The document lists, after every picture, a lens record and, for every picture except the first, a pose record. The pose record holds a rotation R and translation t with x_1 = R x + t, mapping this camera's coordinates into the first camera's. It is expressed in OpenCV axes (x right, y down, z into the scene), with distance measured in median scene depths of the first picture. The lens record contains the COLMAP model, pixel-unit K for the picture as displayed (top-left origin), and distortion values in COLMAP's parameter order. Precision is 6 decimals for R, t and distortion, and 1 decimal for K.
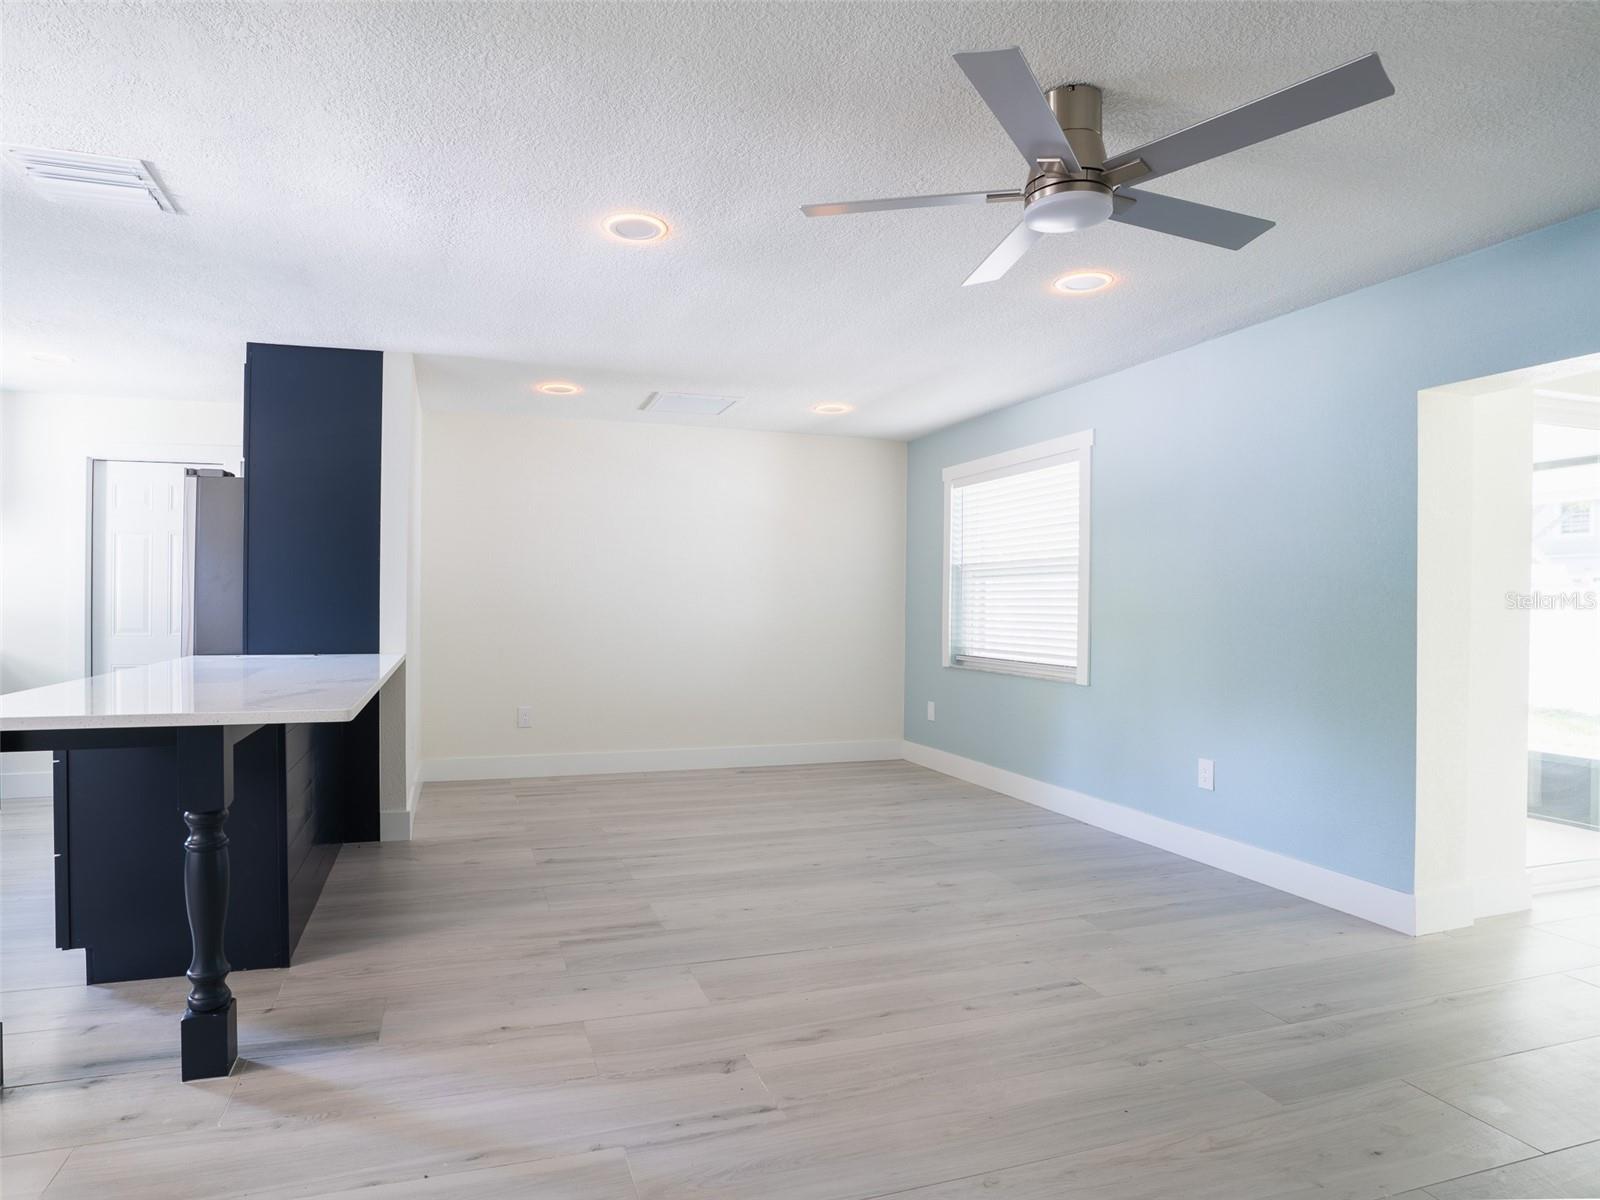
lens RADIAL K [[933.4, 0, 804.2], [0, 933.4, 602.8], [0, 0, 1]] dist [-0.037650, 0.002803]
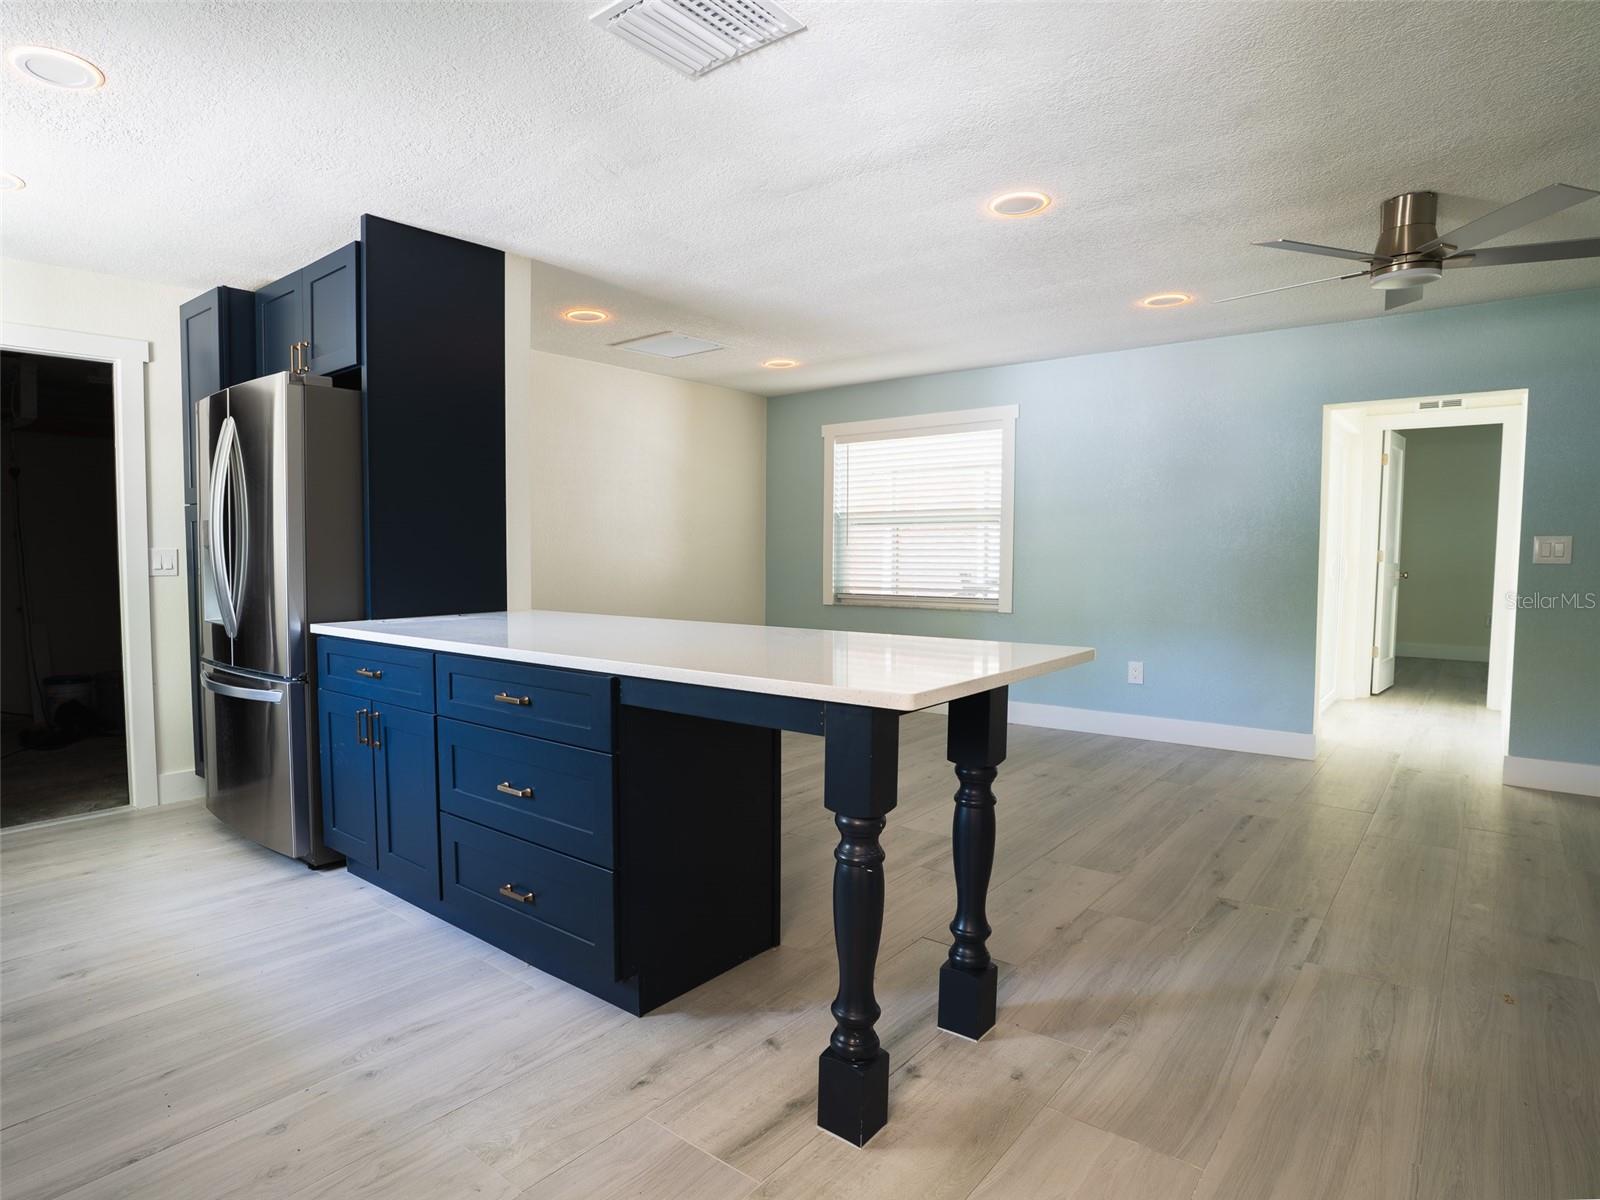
lens RADIAL K [[896.1, 0, 827.5], [0, 896.1, 605.4], [0, 0, 1]] dist [-0.025337, 0.000721]
pose [[0.839091, -0.041519, 0.542404, -0.802117], [0.005595, 0.997689, 0.067714, -0.005866], [-0.543962, -0.053784, 0.837385, 0.184783]]
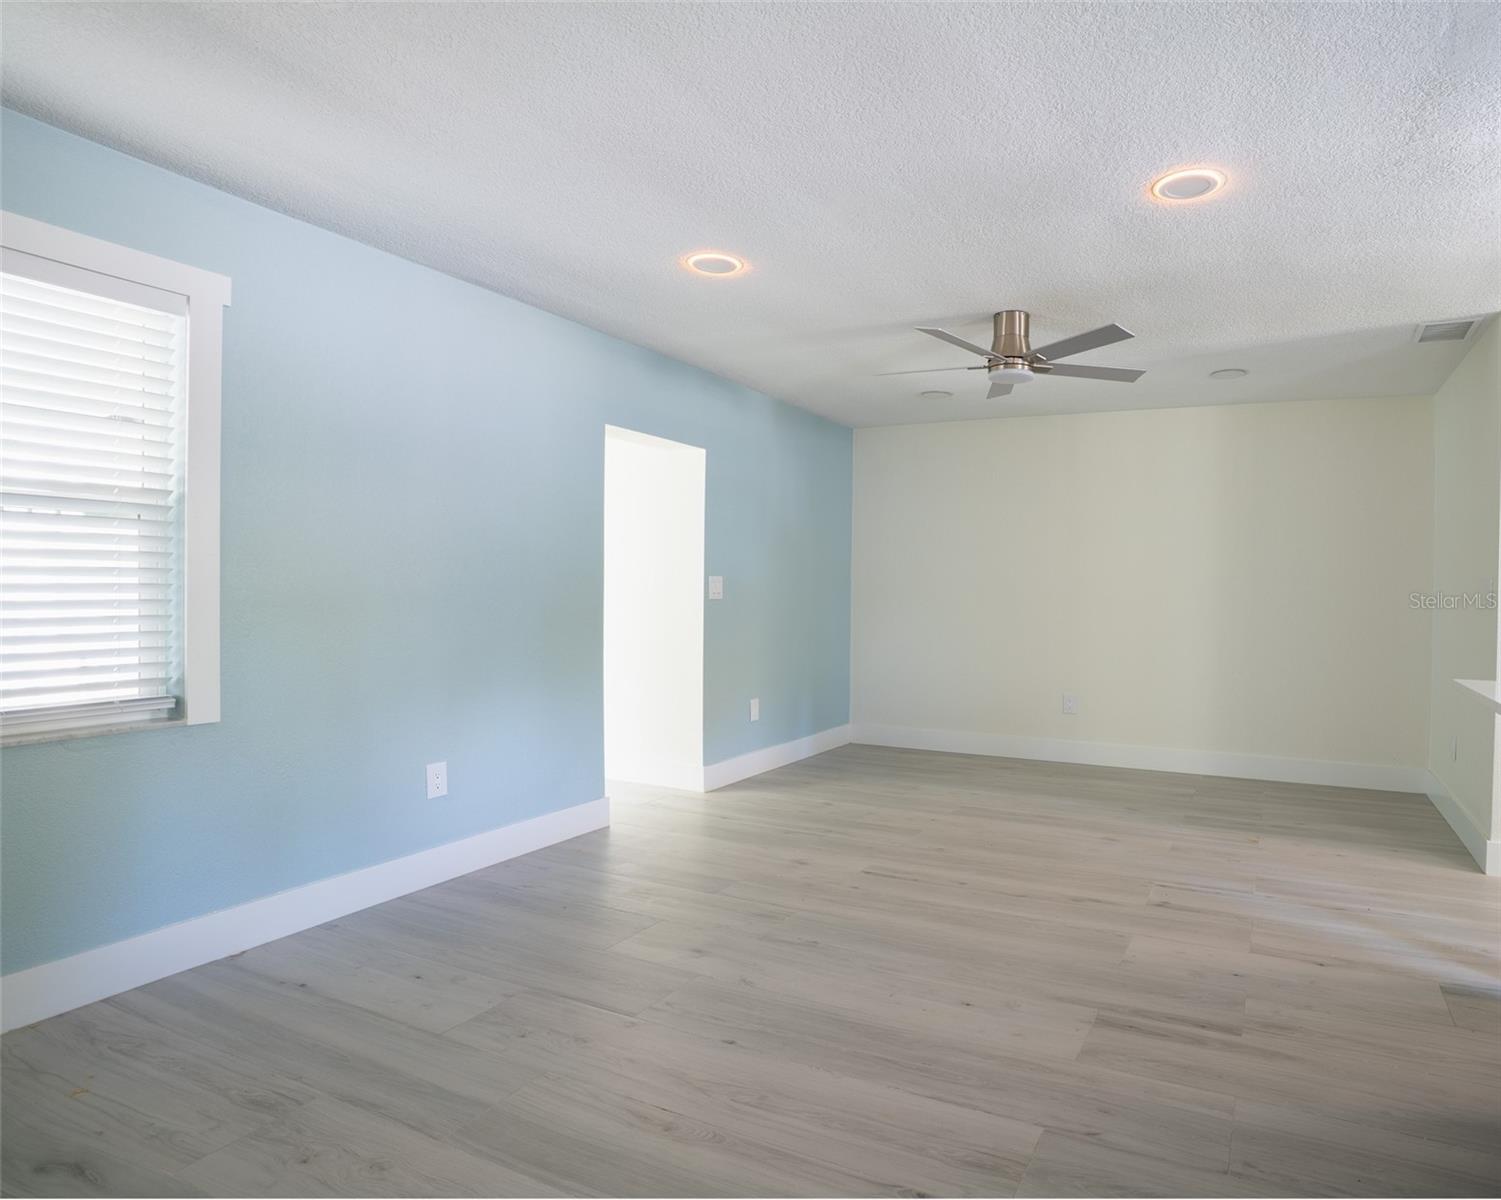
lens RADIAL K [[867.2, 0, 842.9], [0, 867.2, 606.9], [0, 0, 1]] dist [-0.033748, 0.001070]
pose [[-0.673475, -0.034094, 0.738423, -0.492421], [-0.019703, 0.999409, 0.028174, -0.007334], [-0.738947, 0.004425, -0.673749, 1.530319]]
